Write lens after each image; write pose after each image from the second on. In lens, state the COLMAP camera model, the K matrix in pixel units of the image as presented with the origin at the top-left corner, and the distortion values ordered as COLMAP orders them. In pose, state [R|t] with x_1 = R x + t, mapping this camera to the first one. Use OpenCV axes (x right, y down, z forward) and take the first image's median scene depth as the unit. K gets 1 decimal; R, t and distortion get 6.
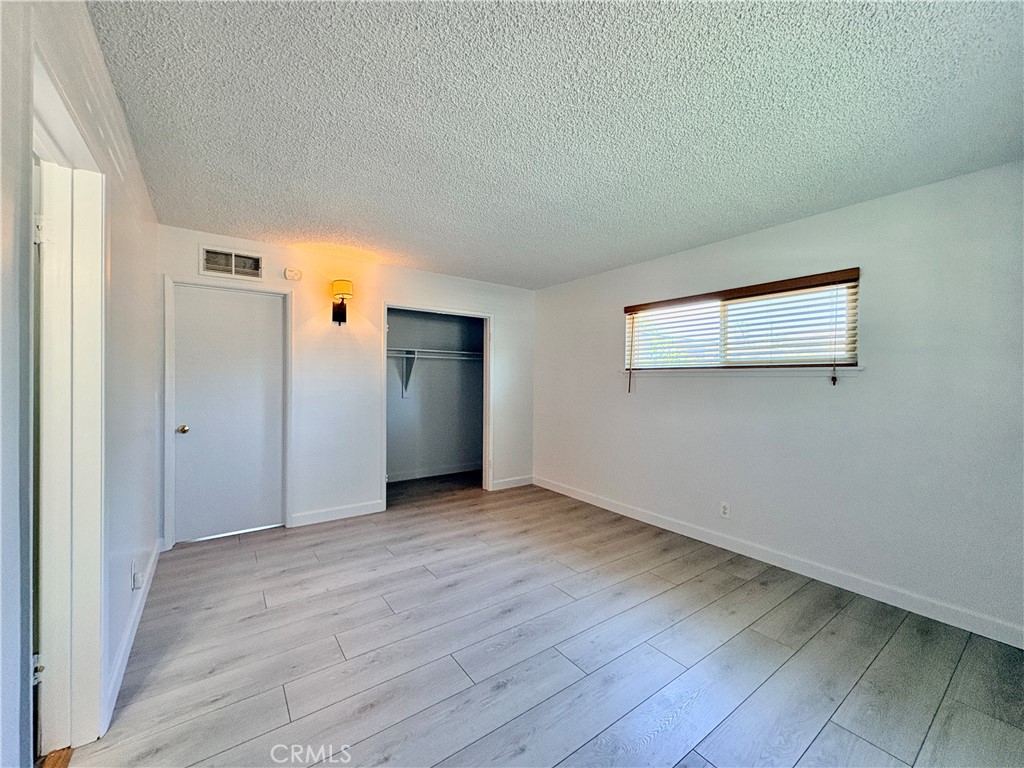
lens RADIAL K [[408.3, 0, 512.5], [0, 408.3, 382.1], [0, 0, 1]] dist [-0.003876, 0.000392]
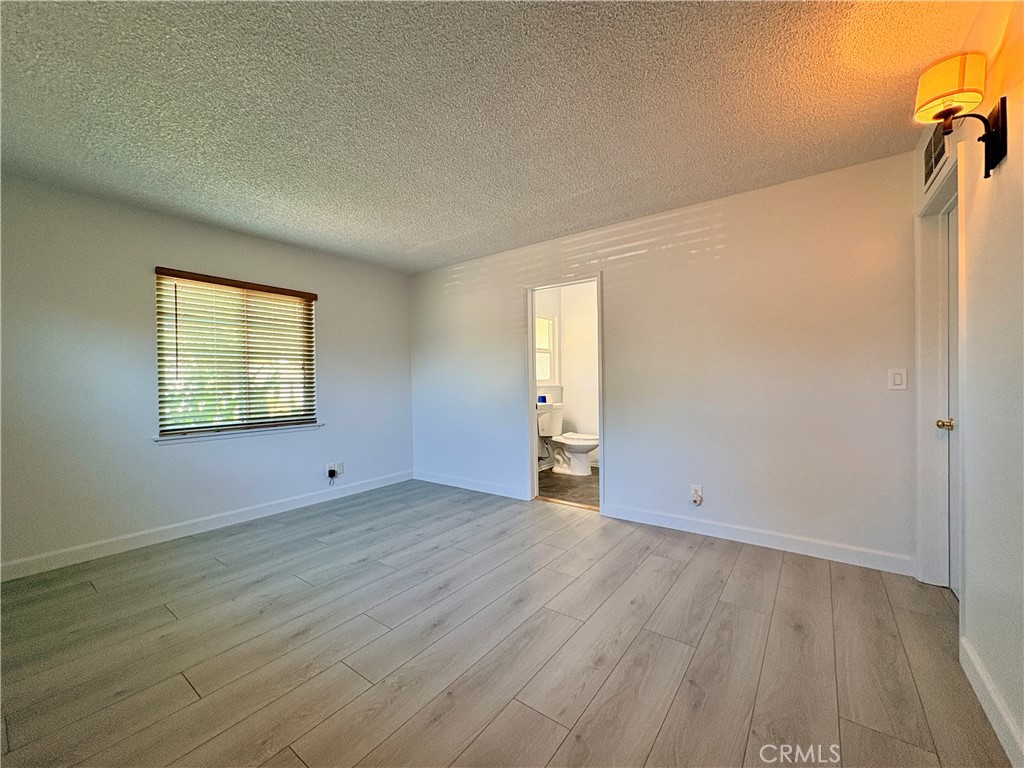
lens RADIAL K [[408.3, 0, 511.4], [0, 408.3, 381.1], [0, 0, 1]] dist [-0.003876, 0.000392]
pose [[-0.953411, 0.003959, -0.301649, 0.112916], [0.002228, 0.999979, 0.006082, 0.047504], [0.301666, 0.005127, -0.953400, 1.794848]]
